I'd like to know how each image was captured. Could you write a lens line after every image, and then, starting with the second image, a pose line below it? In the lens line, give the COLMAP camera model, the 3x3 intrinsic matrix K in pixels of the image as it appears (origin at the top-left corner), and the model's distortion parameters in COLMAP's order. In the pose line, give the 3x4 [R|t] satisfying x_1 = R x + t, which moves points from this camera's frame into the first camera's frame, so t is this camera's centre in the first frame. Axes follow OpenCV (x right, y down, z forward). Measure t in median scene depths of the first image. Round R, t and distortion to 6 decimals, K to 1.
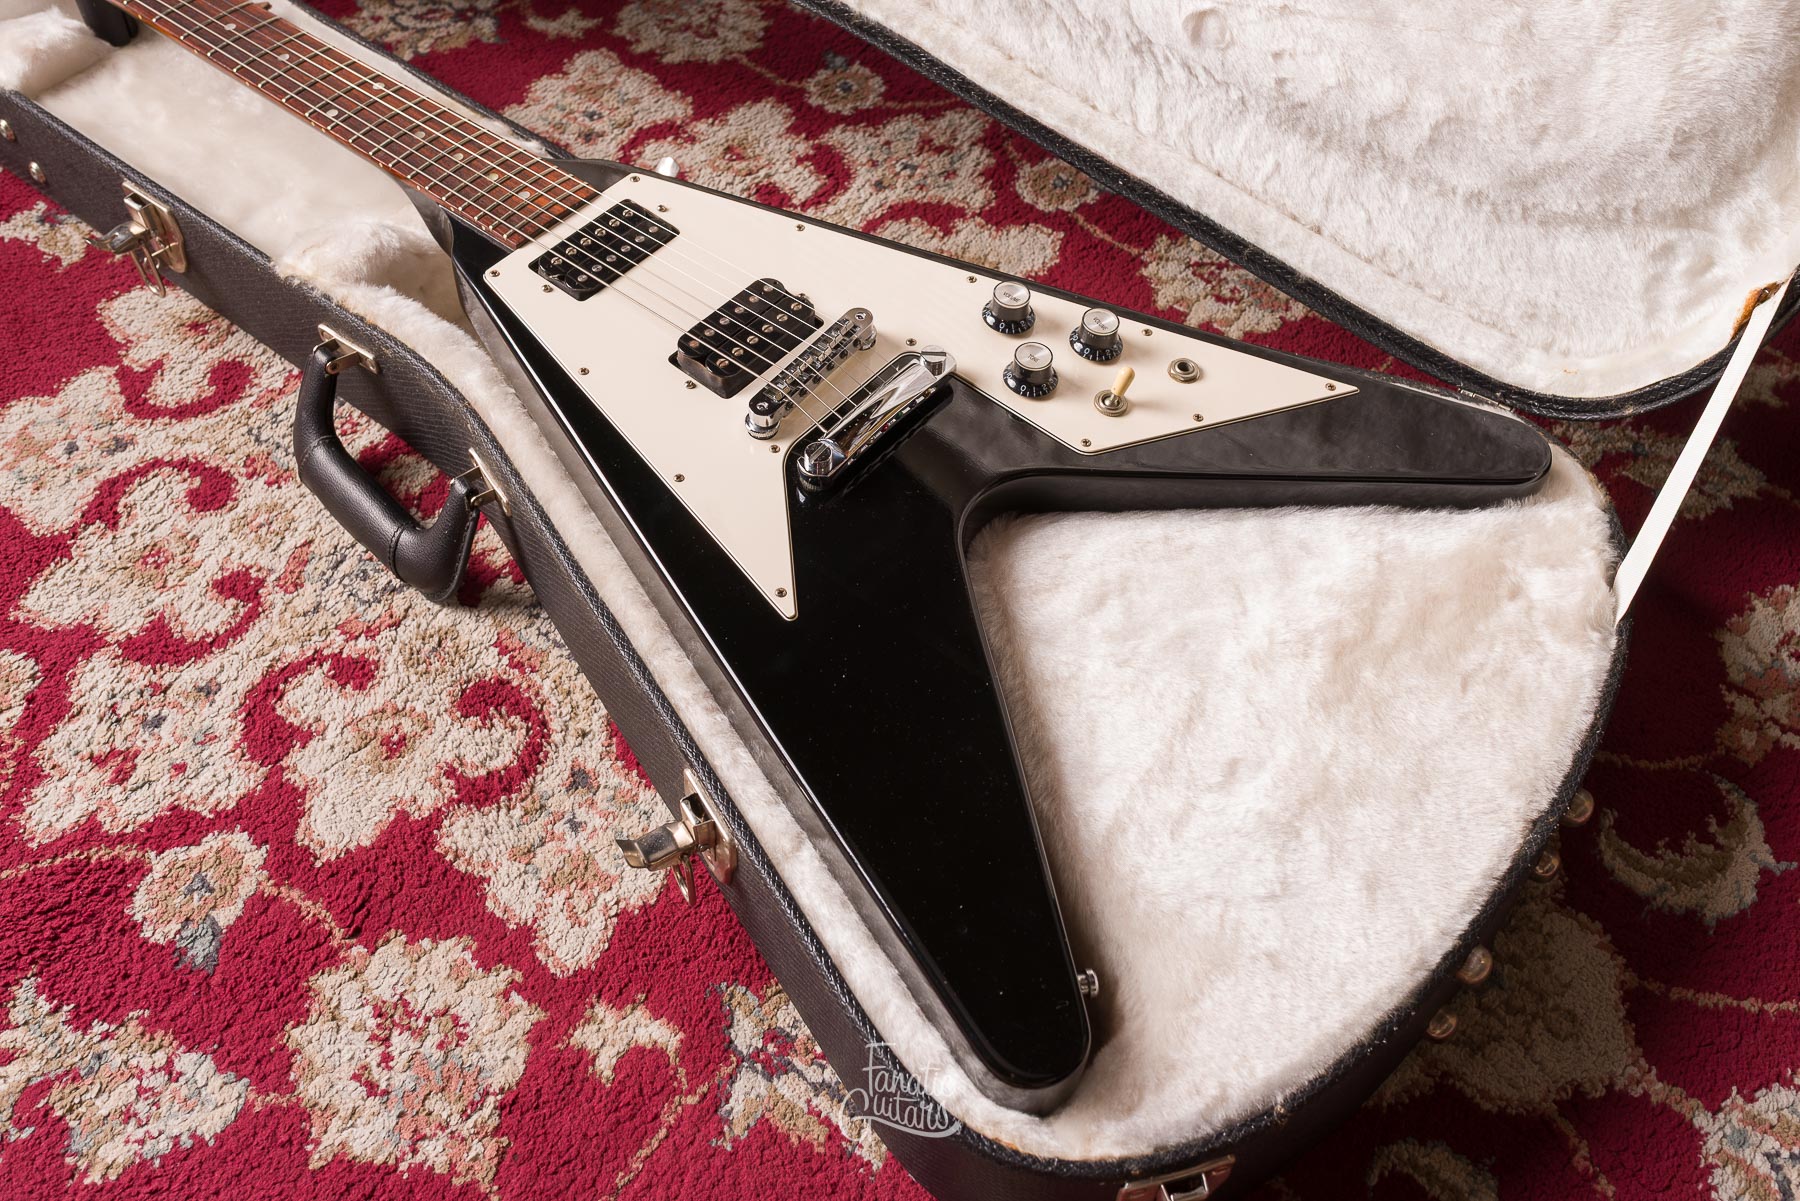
lens RADIAL K [[1730.0, 0, 900.0], [0, 1730.0, 600.5], [0, 0, 1]] dist [0.004536, -0.007274]
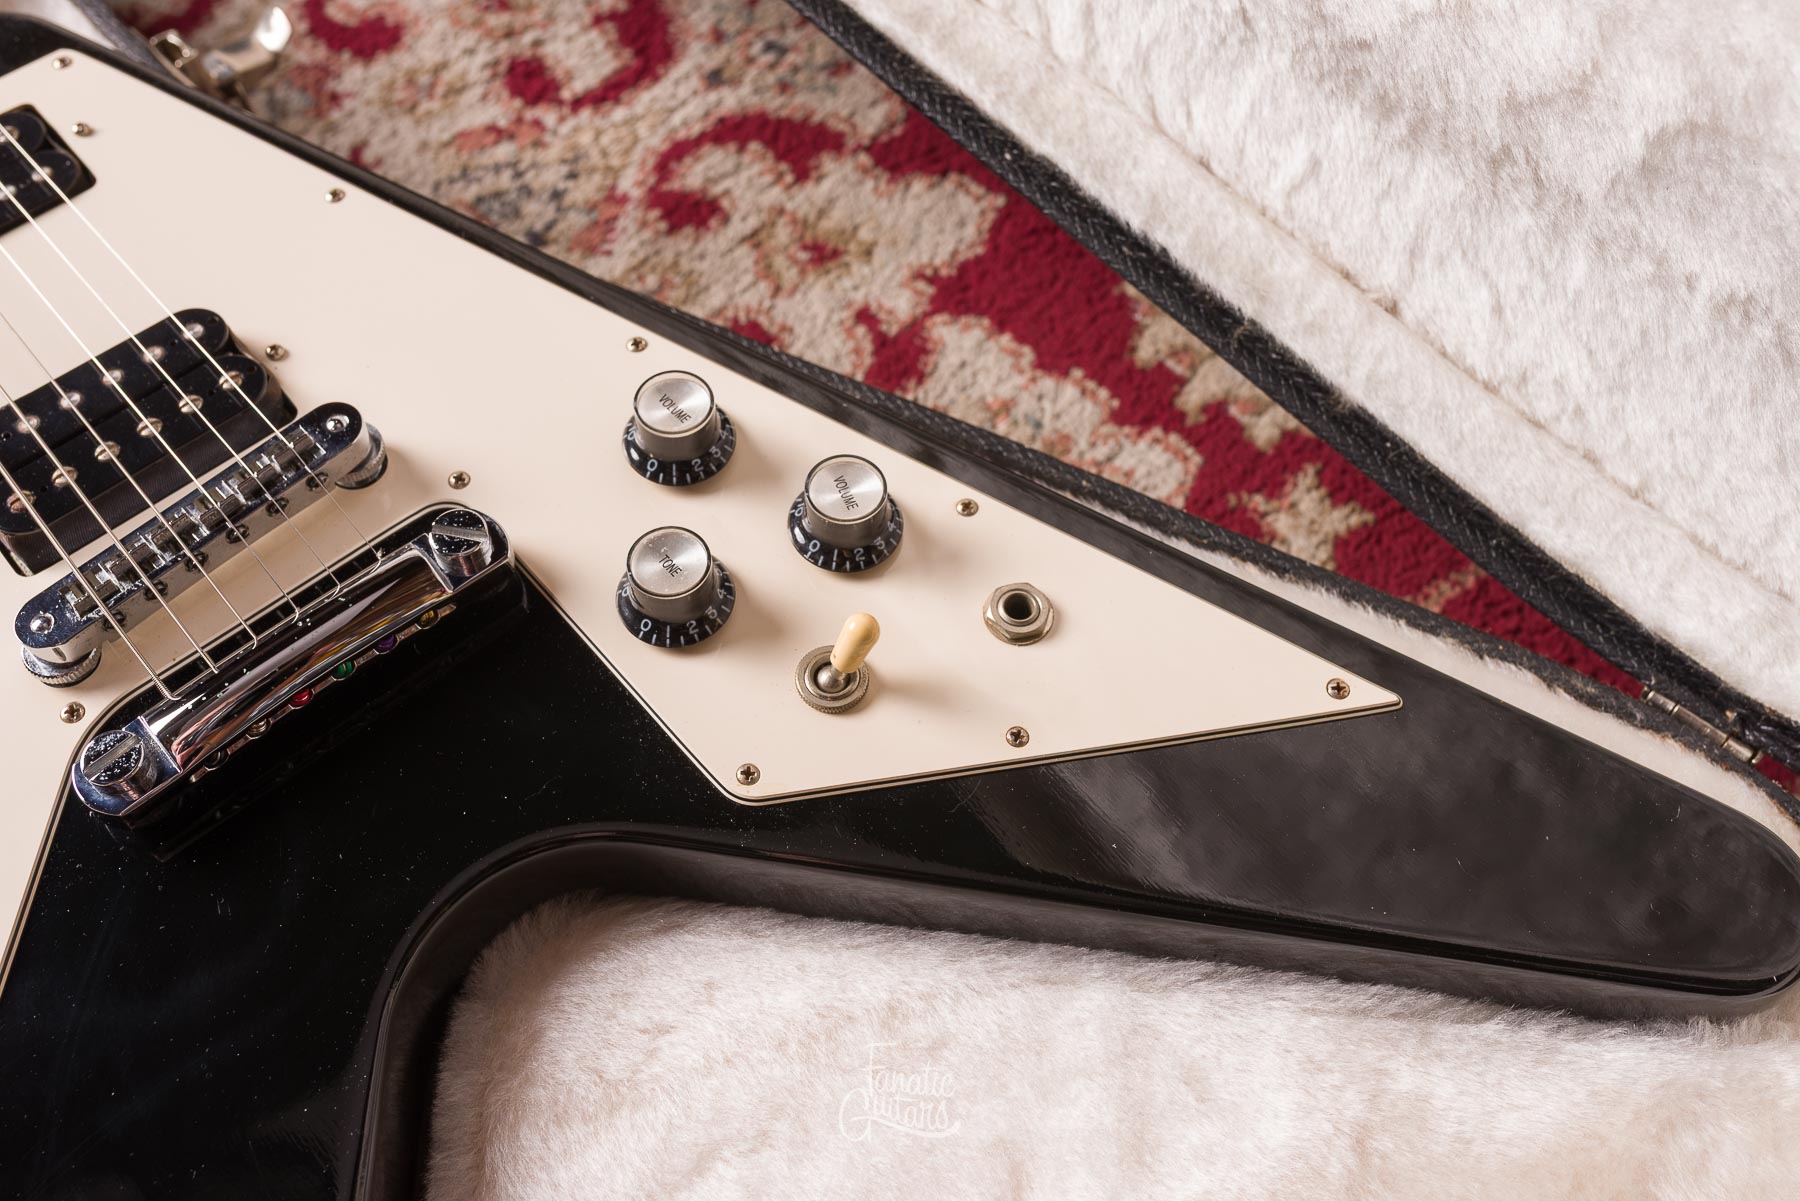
lens RADIAL K [[1786.9, 0, 900.0], [0, 1786.9, 600.5], [0, 0, 1]] dist [0.007402, -0.005916]
pose [[0.984892, 0.125844, -0.118960, 0.178943], [-0.112857, 0.987475, 0.110257, -0.174906], [0.131345, -0.095166, 0.986758, 0.499254]]
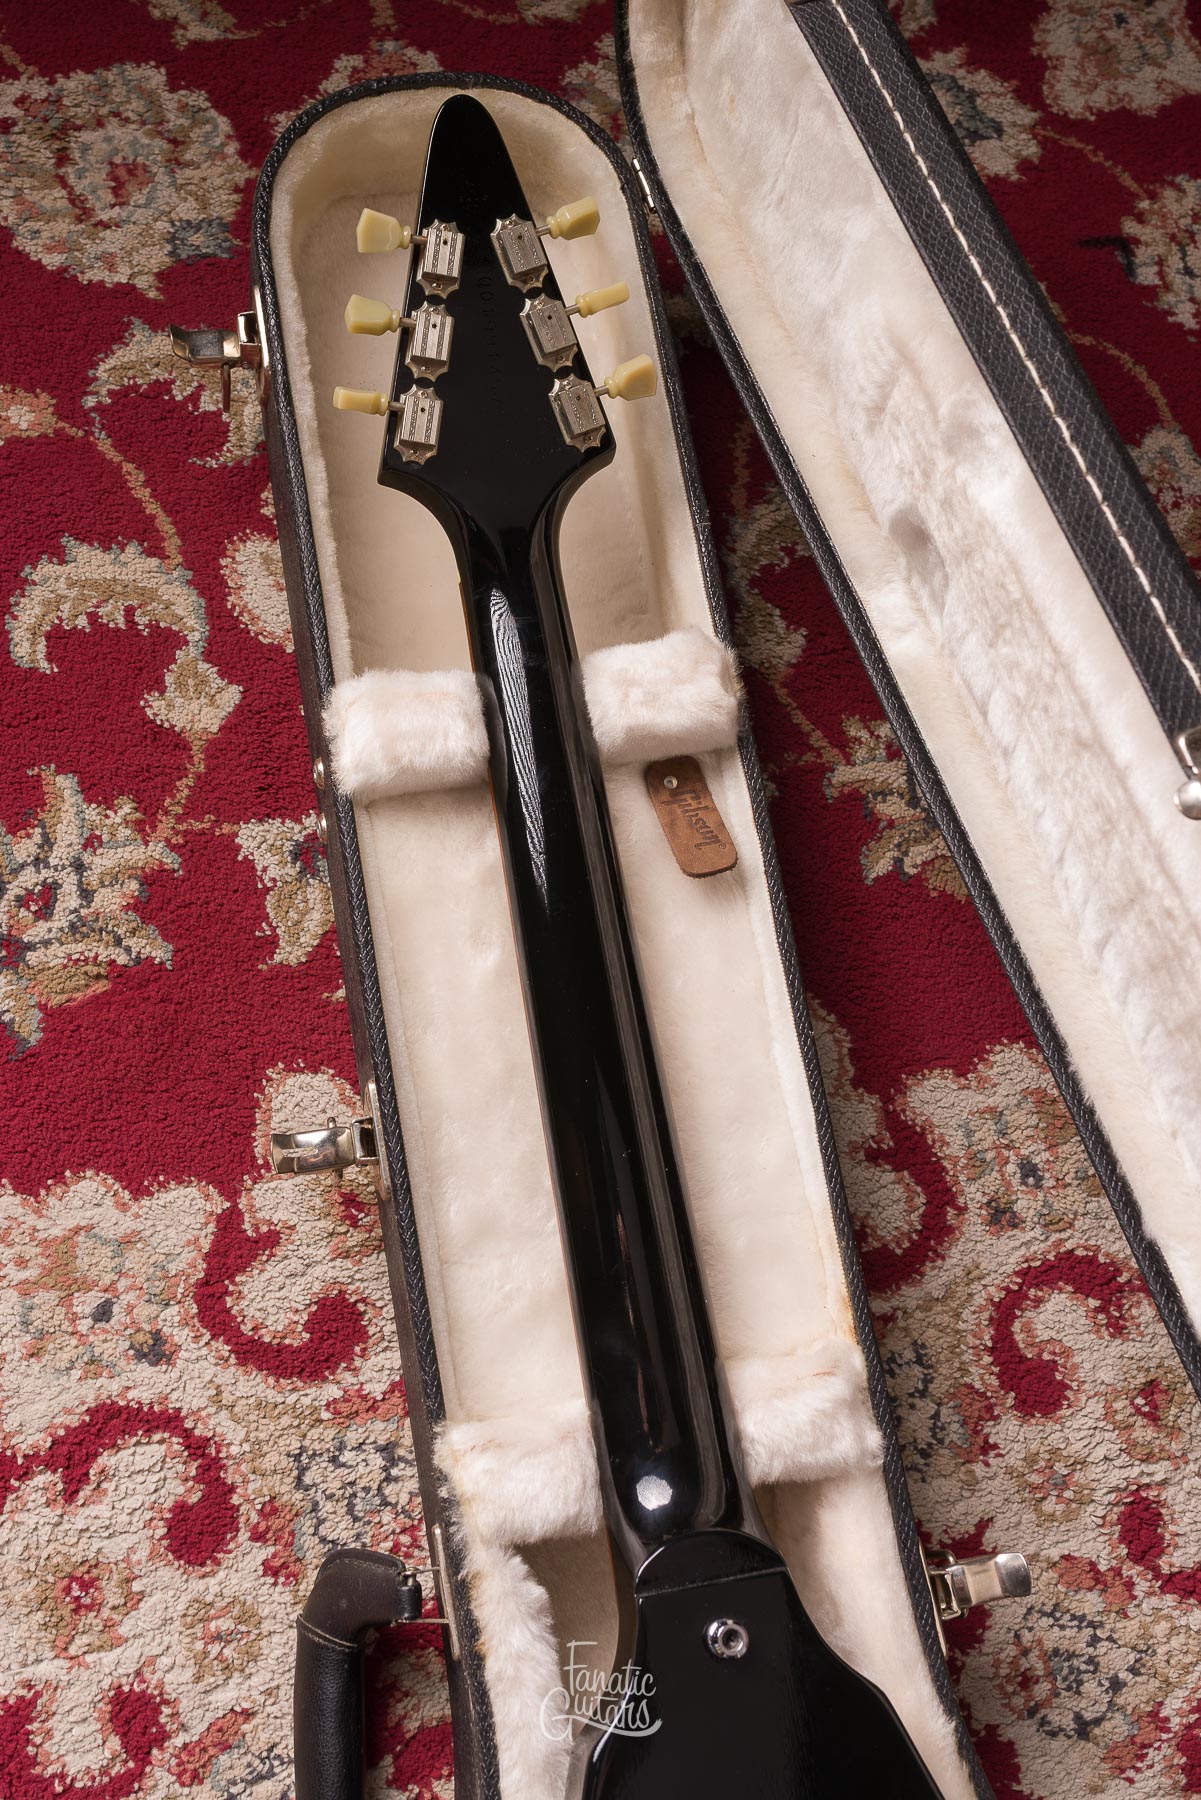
lens RADIAL K [[1999.0, 0, 507.5], [0, 1999.0, 760.9], [0, 0, 1]] dist [-0.000025, -0.002348]
pose [[0.744313, 0.657636, -0.116248, -0.442719], [-0.589585, 0.728830, 0.348133, -0.705156], [0.313669, -0.190582, 0.930210, 0.345029]]
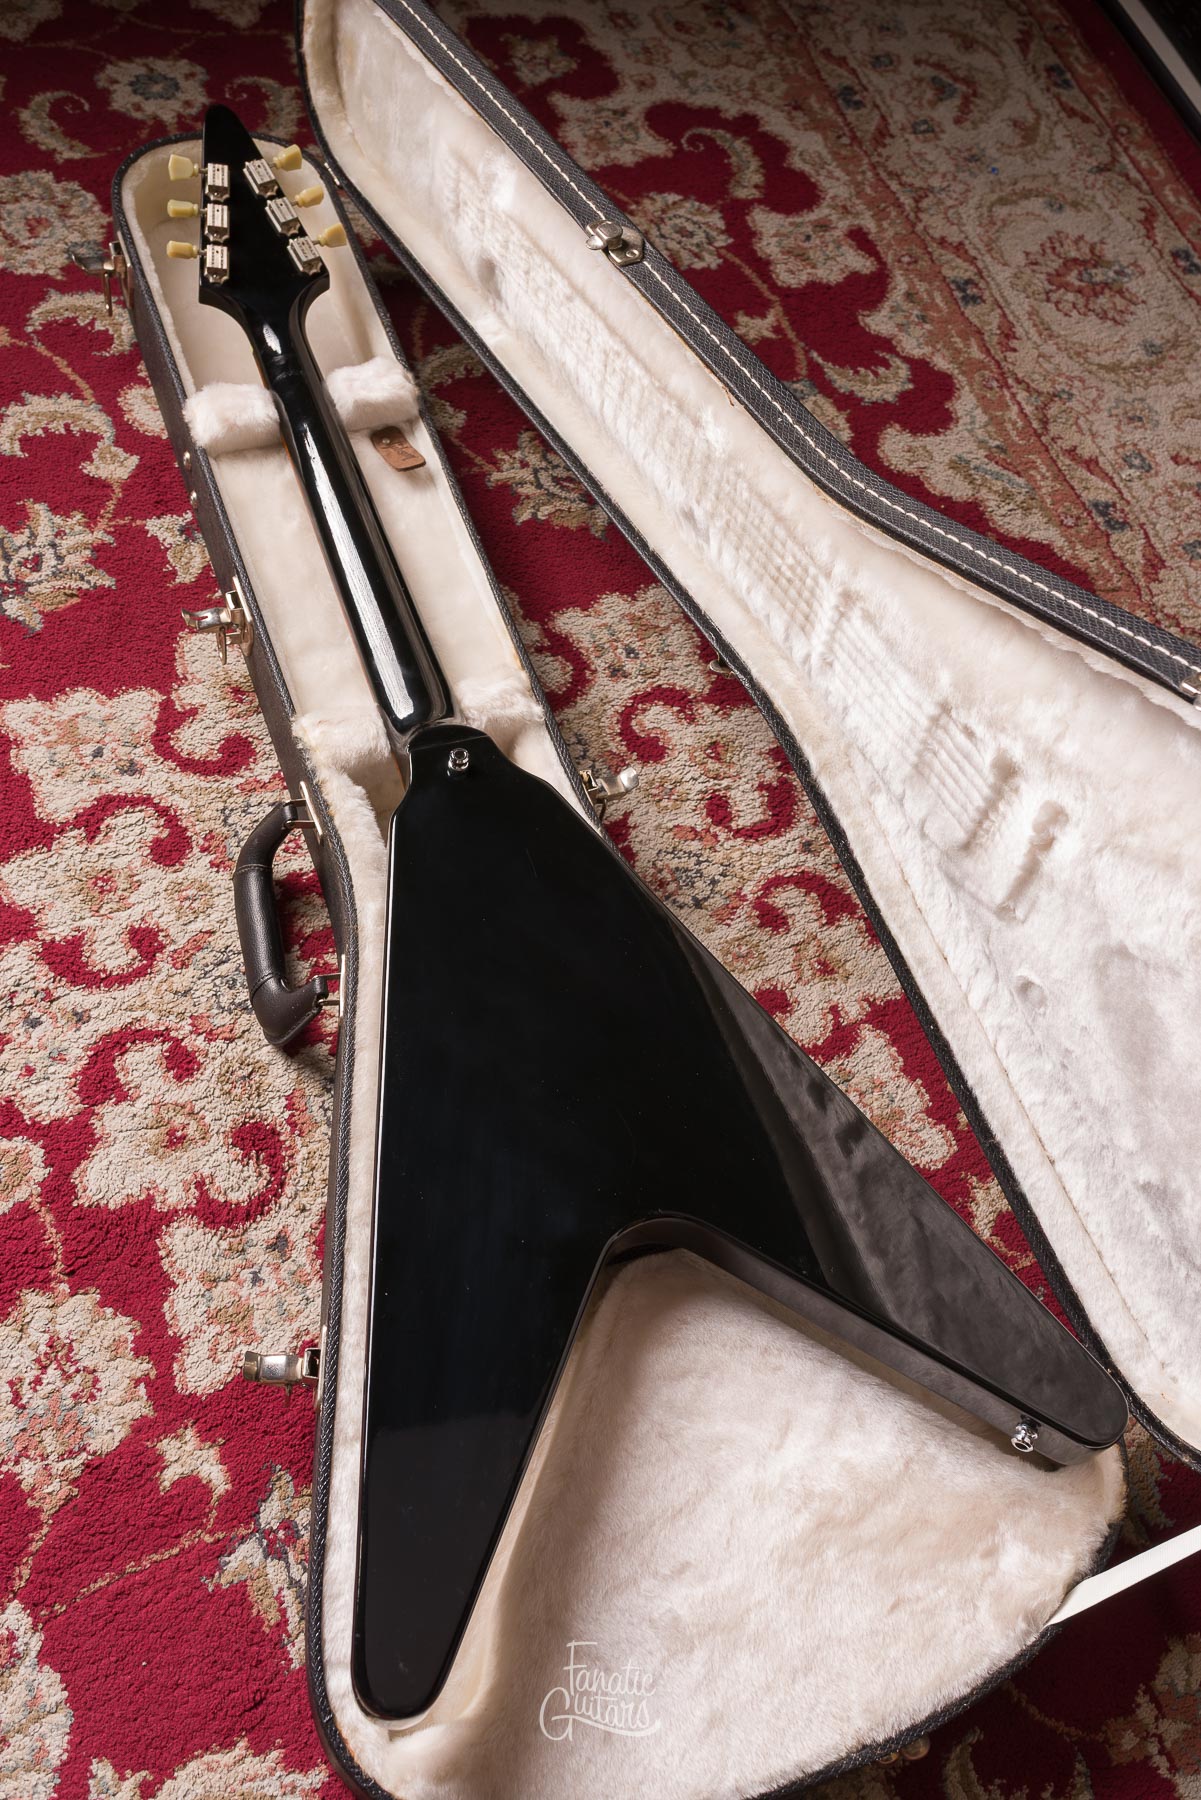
lens RADIAL K [[1730.0, 0, 600.5], [0, 1730.0, 900.0], [0, 0, 1]] dist [0.004536, -0.007274]
pose [[0.851408, 0.507652, -0.131887, 0.050193], [-0.490286, 0.859627, 0.143742, -0.383471], [0.186345, -0.057721, 0.980787, -0.171458]]
